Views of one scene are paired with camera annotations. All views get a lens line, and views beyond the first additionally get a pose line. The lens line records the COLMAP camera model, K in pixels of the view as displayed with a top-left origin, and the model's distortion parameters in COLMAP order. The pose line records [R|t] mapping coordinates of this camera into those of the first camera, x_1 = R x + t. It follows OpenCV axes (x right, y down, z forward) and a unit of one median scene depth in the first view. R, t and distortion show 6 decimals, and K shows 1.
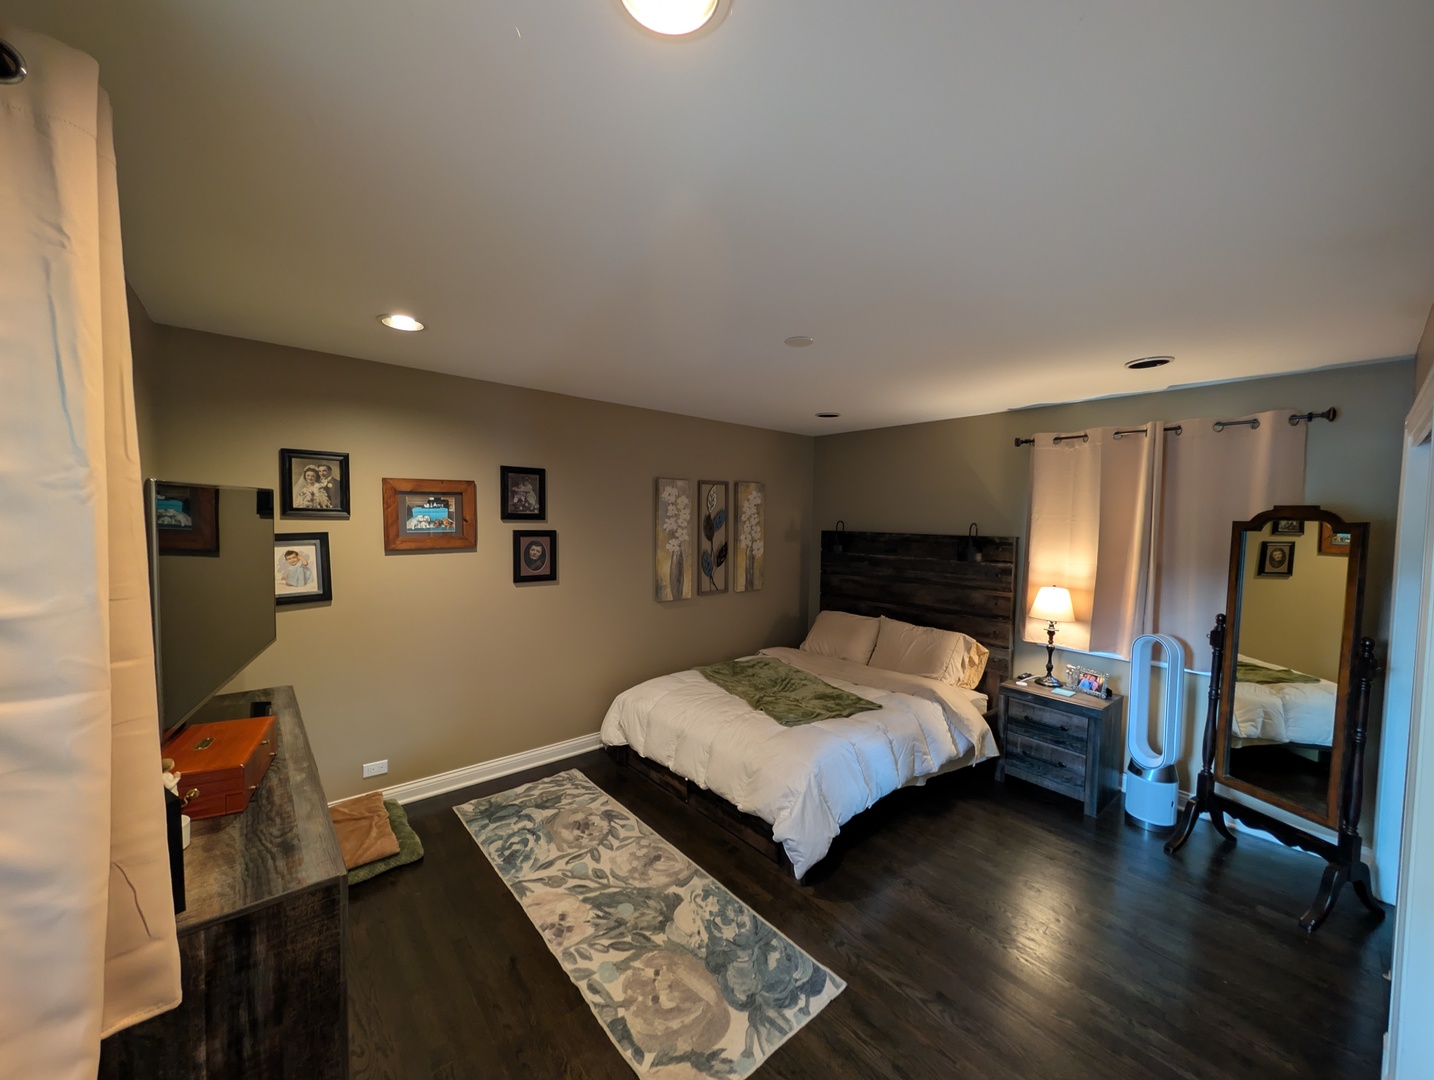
lens RADIAL K [[540.7, 0, 712.8], [0, 540.7, 542.6], [0, 0, 1]] dist [-0.000847, 0.000063]
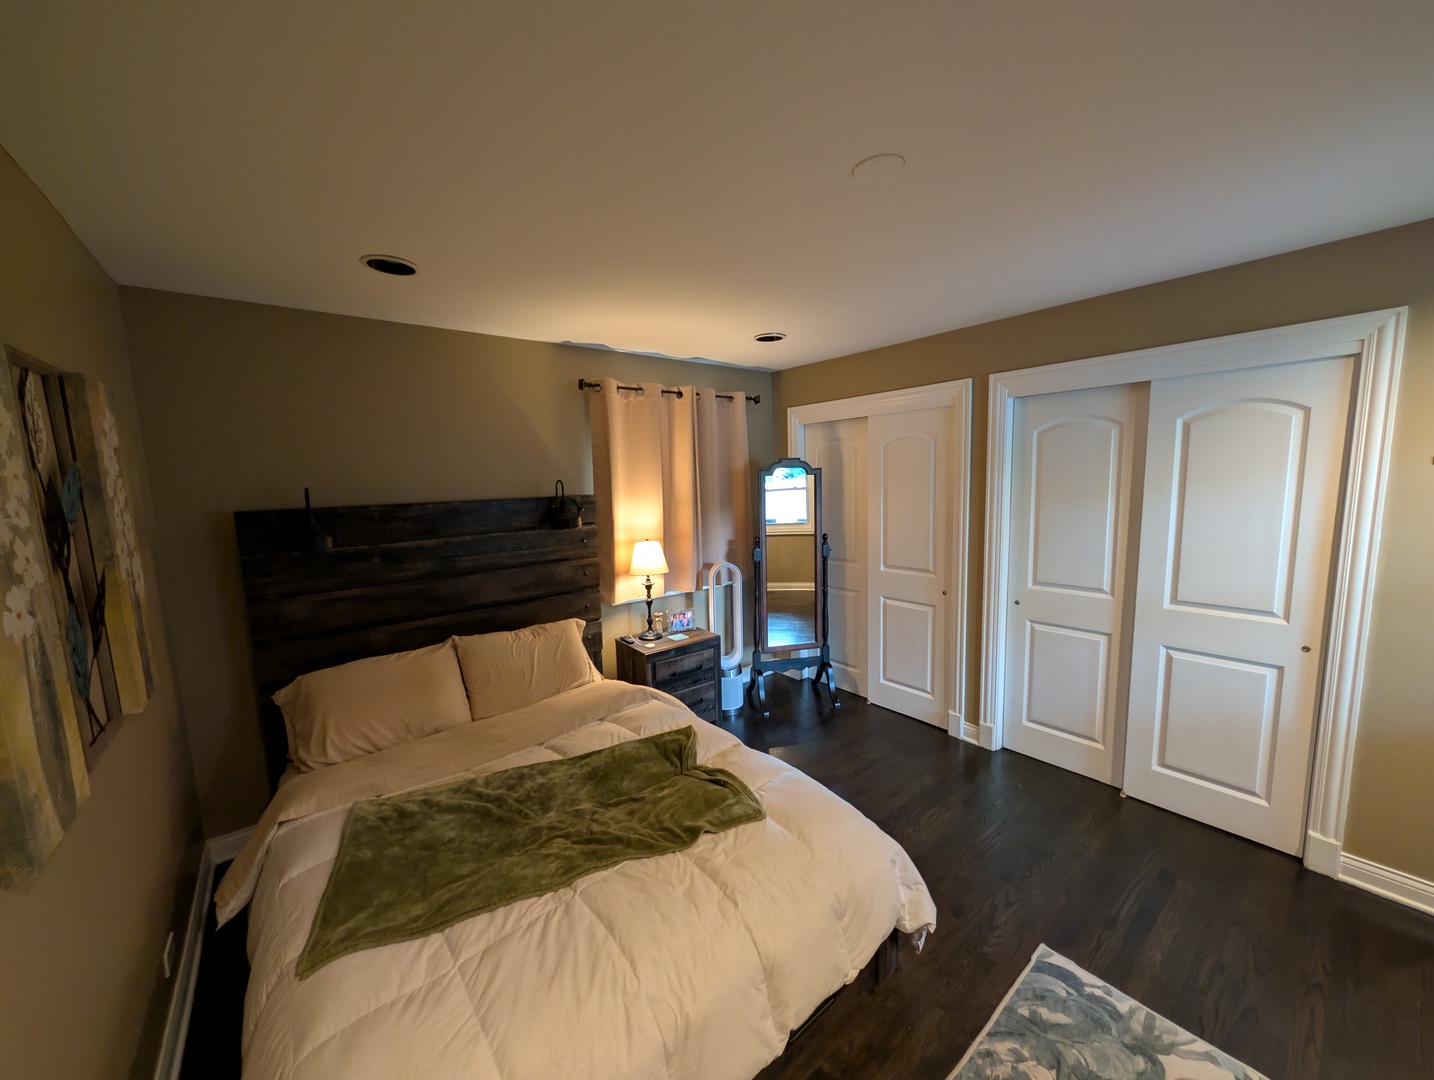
lens RADIAL K [[540.7, 0, 716.6], [0, 540.7, 546.4], [0, 0, 1]] dist [-0.000847, 0.000063]
pose [[0.020719, -0.144711, 0.989257, -0.323353], [0.076661, 0.986786, 0.142744, -0.036768], [-0.996842, 0.072880, 0.031539, 0.781587]]
